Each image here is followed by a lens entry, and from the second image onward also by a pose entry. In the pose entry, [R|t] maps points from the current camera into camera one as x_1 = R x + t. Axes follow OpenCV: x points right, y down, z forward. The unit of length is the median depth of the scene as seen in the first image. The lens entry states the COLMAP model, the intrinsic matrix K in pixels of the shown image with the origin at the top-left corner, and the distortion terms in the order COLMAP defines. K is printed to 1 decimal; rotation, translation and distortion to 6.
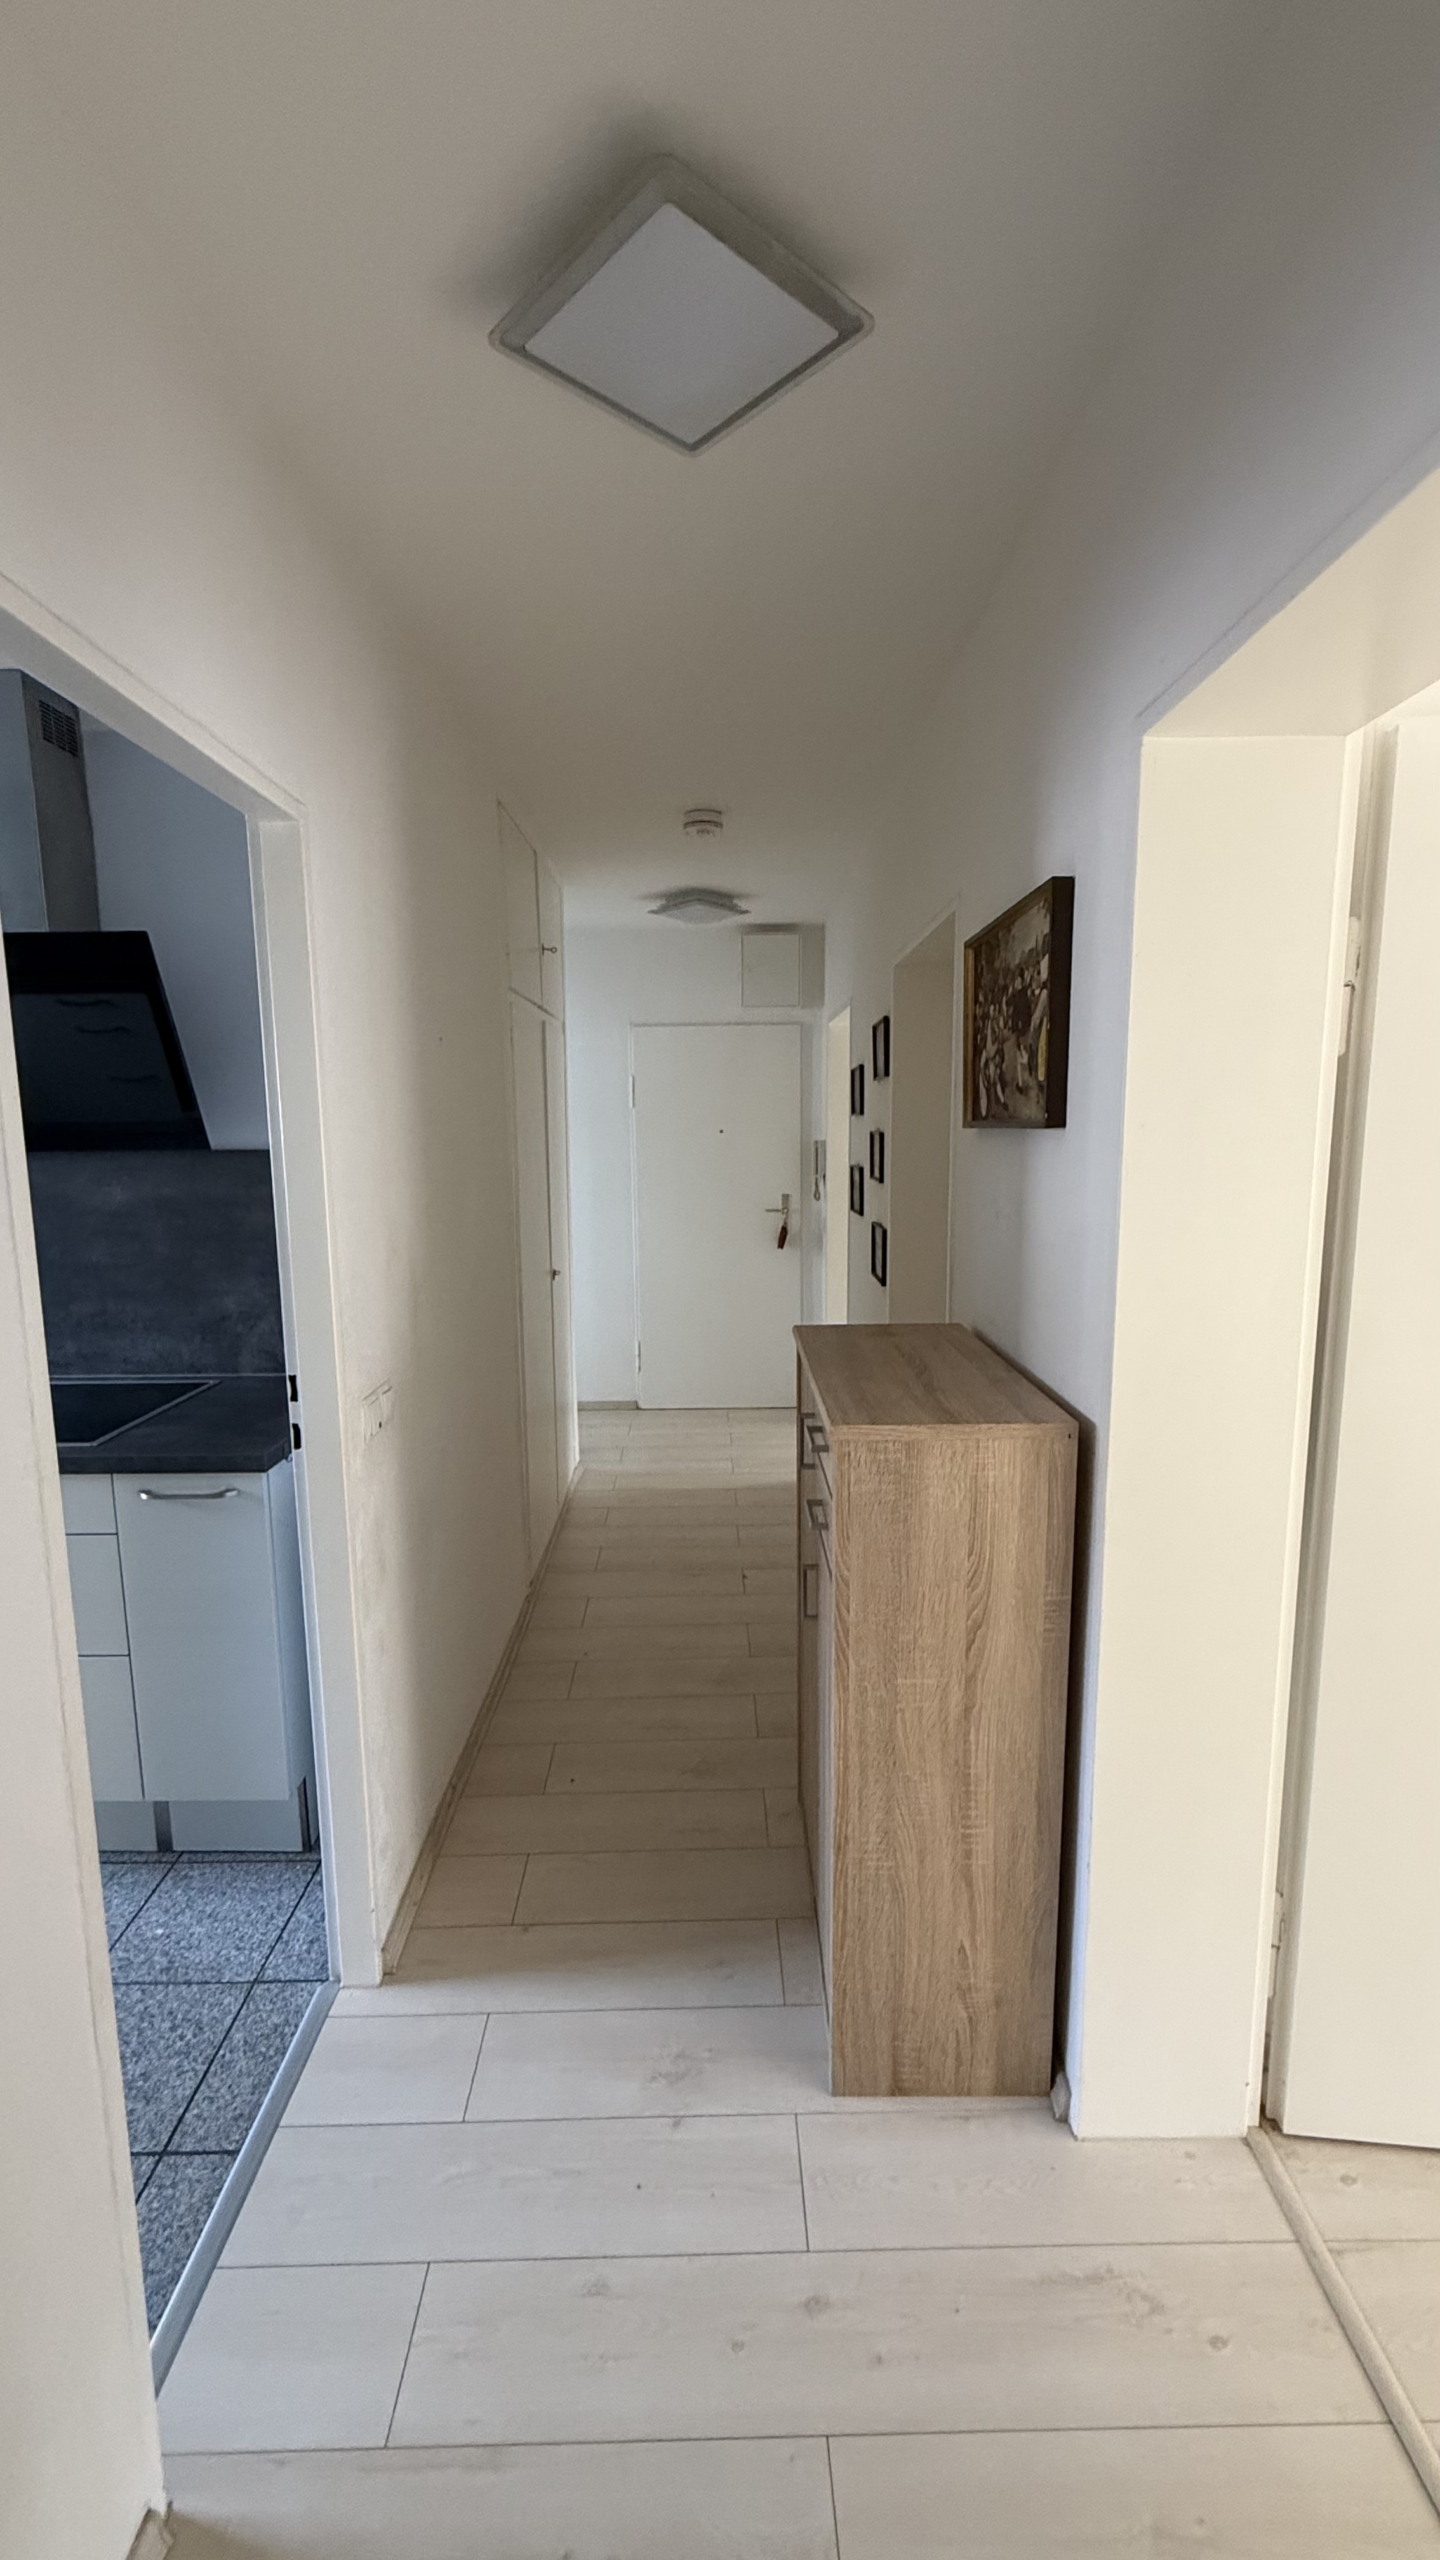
lens RADIAL K [[1010.8, 0, 720.0], [0, 1010.8, 1280.0], [0, 0, 1]] dist [-0.000900, -0.000059]
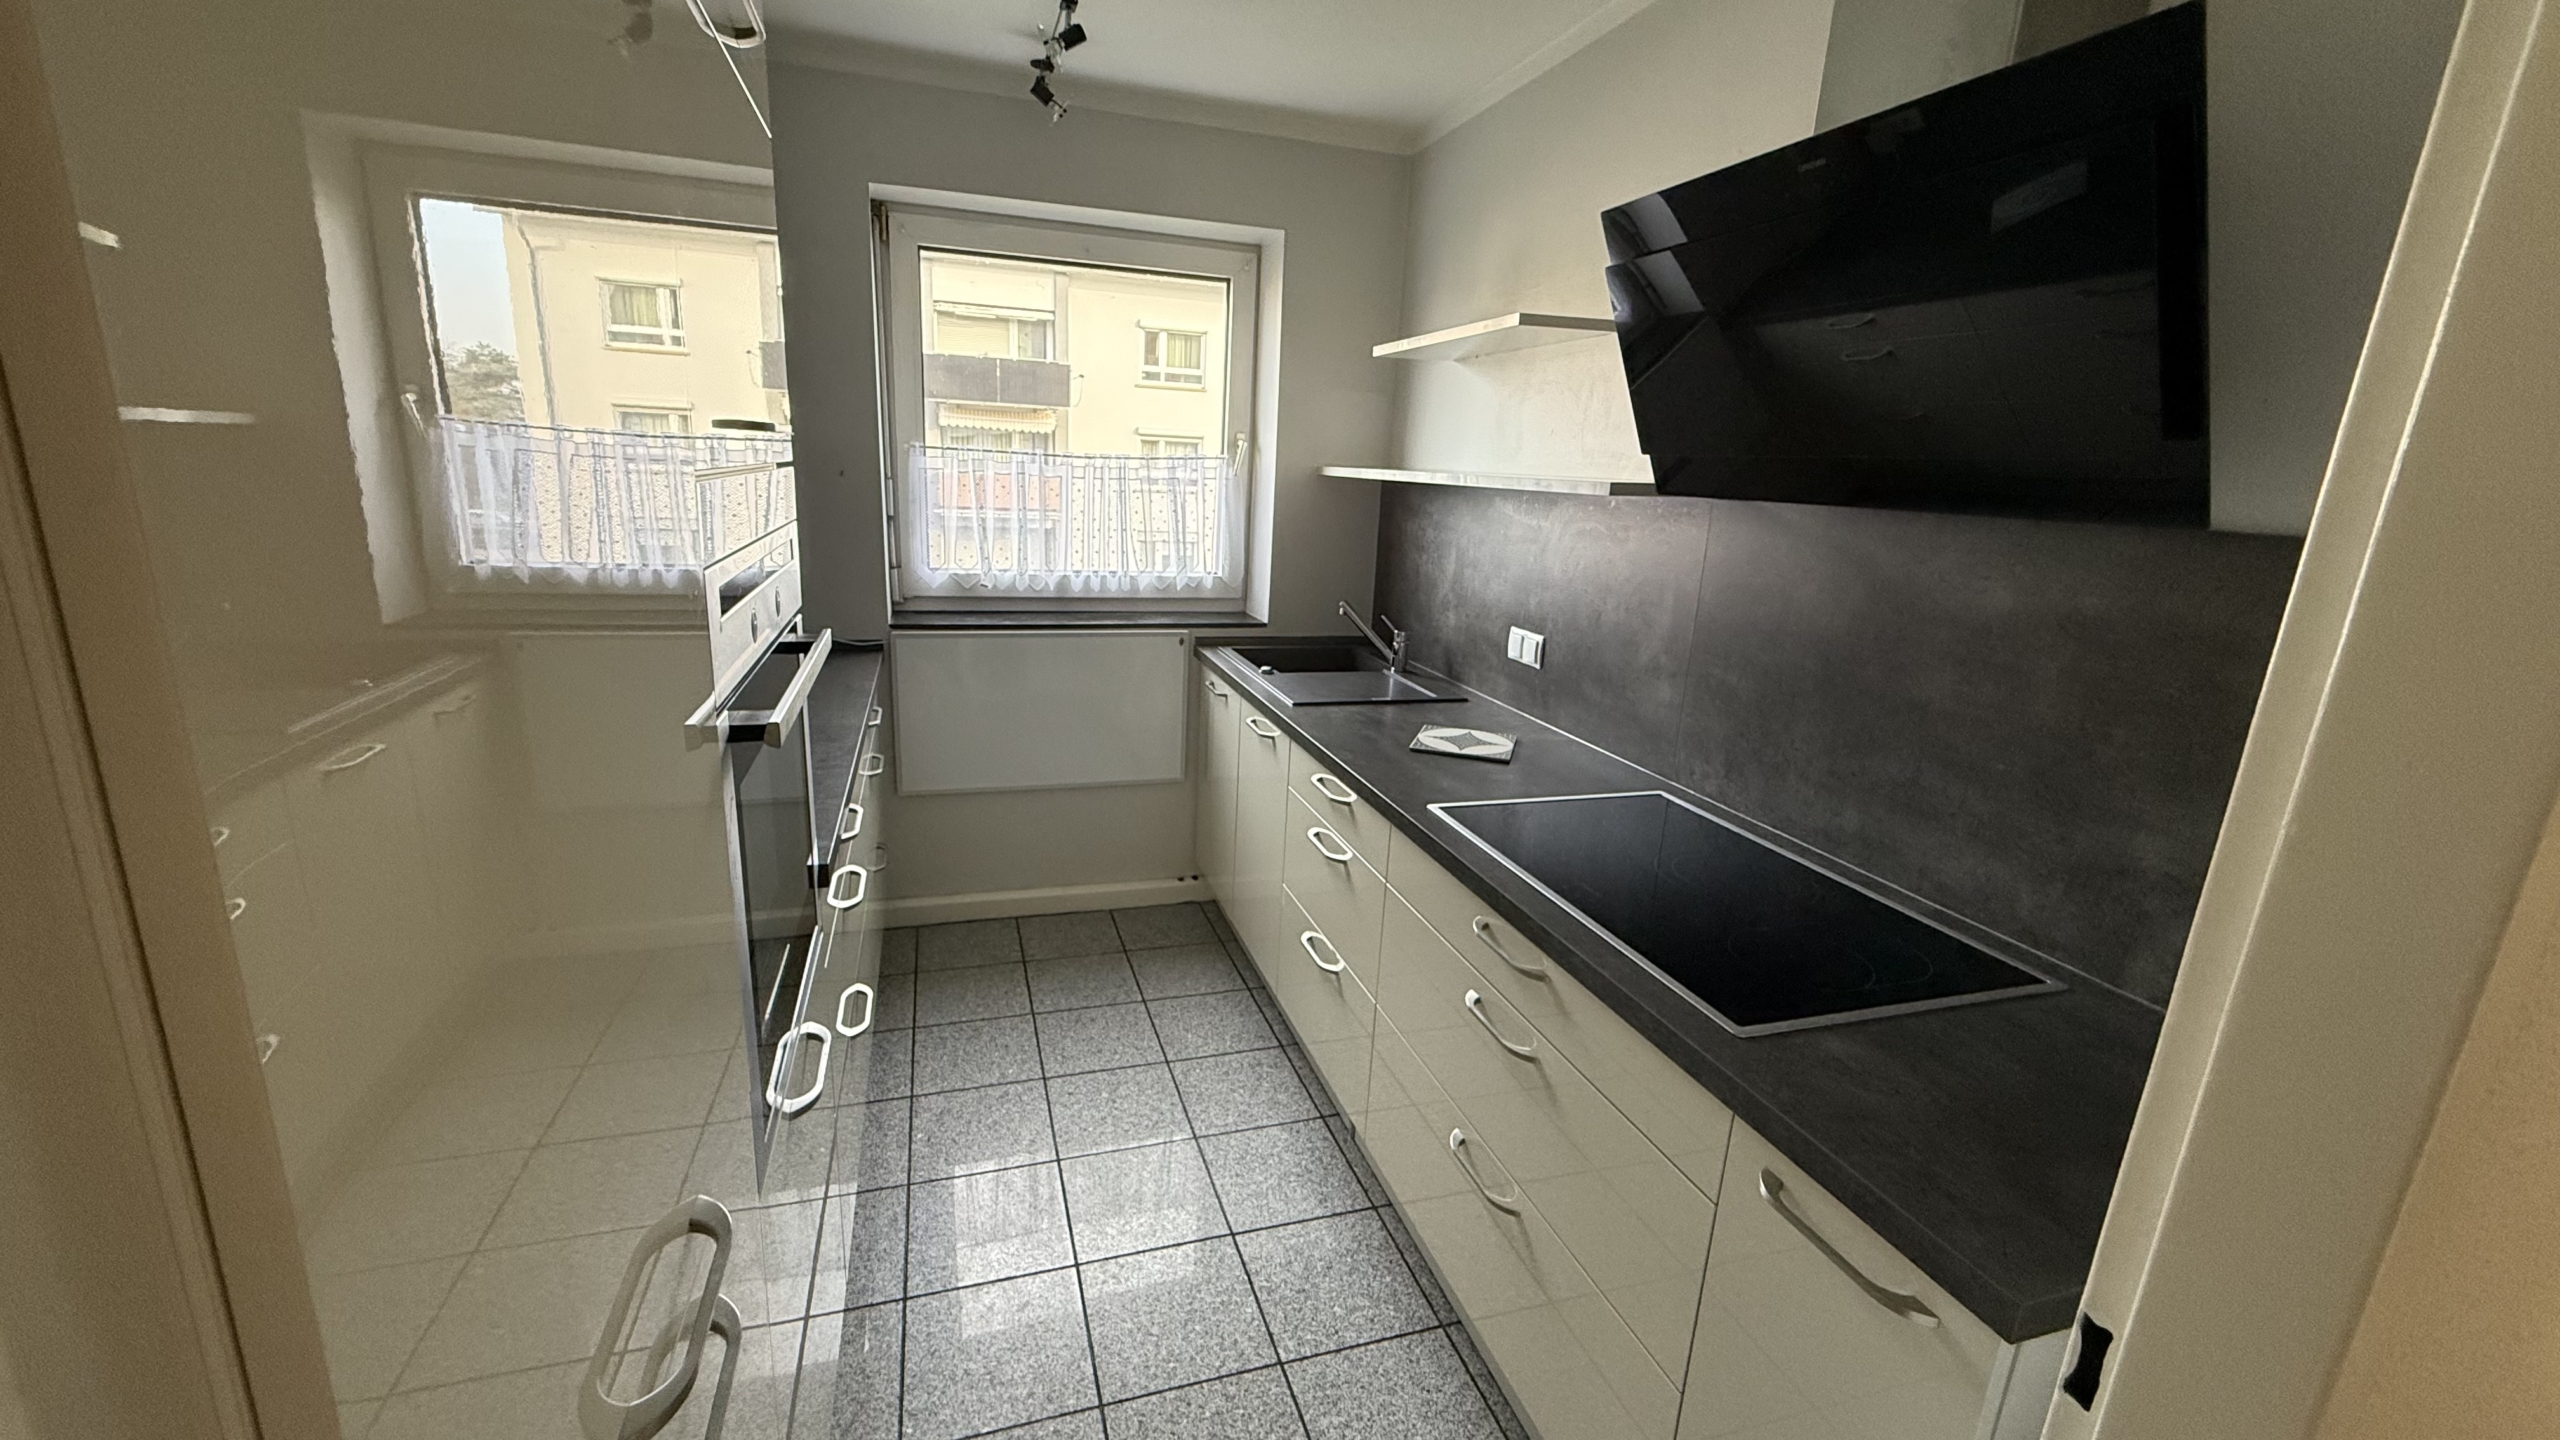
lens RADIAL K [[1010.8, 0, 1280.0], [0, 1010.8, 720.0], [0, 0, 1]] dist [-0.000900, -0.000059]
pose [[0.304661, 0.258912, -0.916595, -0.185333], [-0.189381, 0.959596, 0.208111, -0.058112], [0.933443, 0.110183, 0.341384, 0.442113]]
